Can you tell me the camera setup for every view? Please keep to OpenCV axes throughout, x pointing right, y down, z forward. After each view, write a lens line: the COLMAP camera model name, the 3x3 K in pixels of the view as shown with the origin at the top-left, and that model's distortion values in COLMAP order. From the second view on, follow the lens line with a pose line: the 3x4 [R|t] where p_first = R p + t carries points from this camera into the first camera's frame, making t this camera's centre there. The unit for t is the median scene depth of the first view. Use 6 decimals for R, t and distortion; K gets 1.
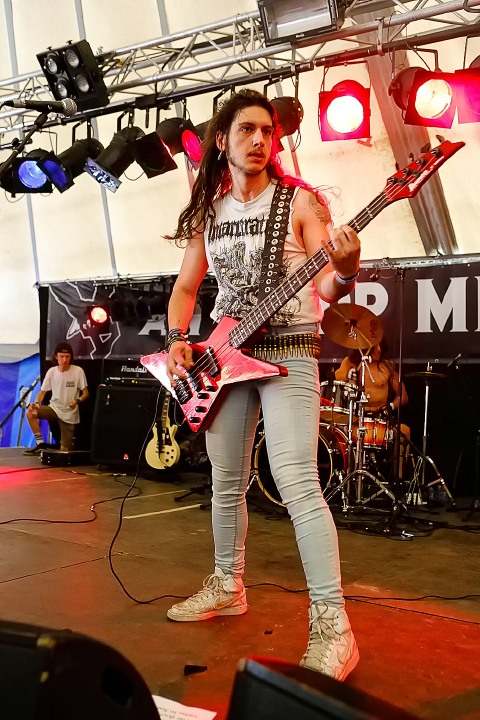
lens RADIAL K [[727.6, 0, 240.6], [0, 727.6, 358.9], [0, 0, 1]] dist [-0.014479, -0.012197]
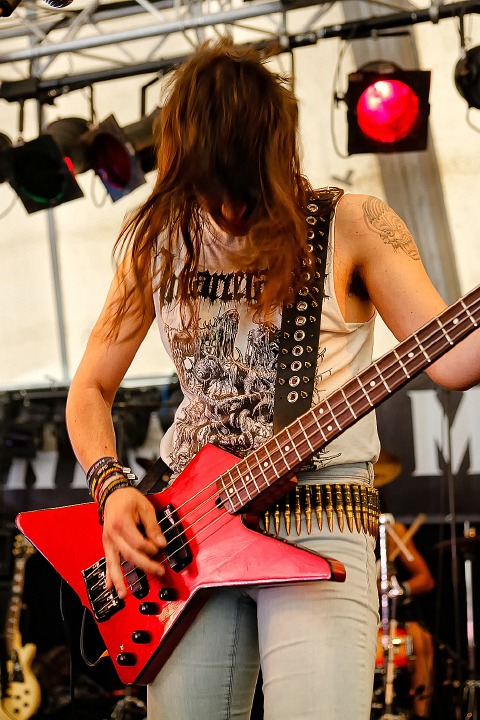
lens RADIAL K [[967.4, 0, 239.6], [0, 967.4, 323.8], [0, 0, 1]] dist [-0.036035, -0.047065]
pose [[0.981409, 0.018881, 0.190998, -0.118368], [0.018852, 0.980854, -0.193829, -0.012538], [-0.191001, 0.193827, 0.962263, 0.286667]]
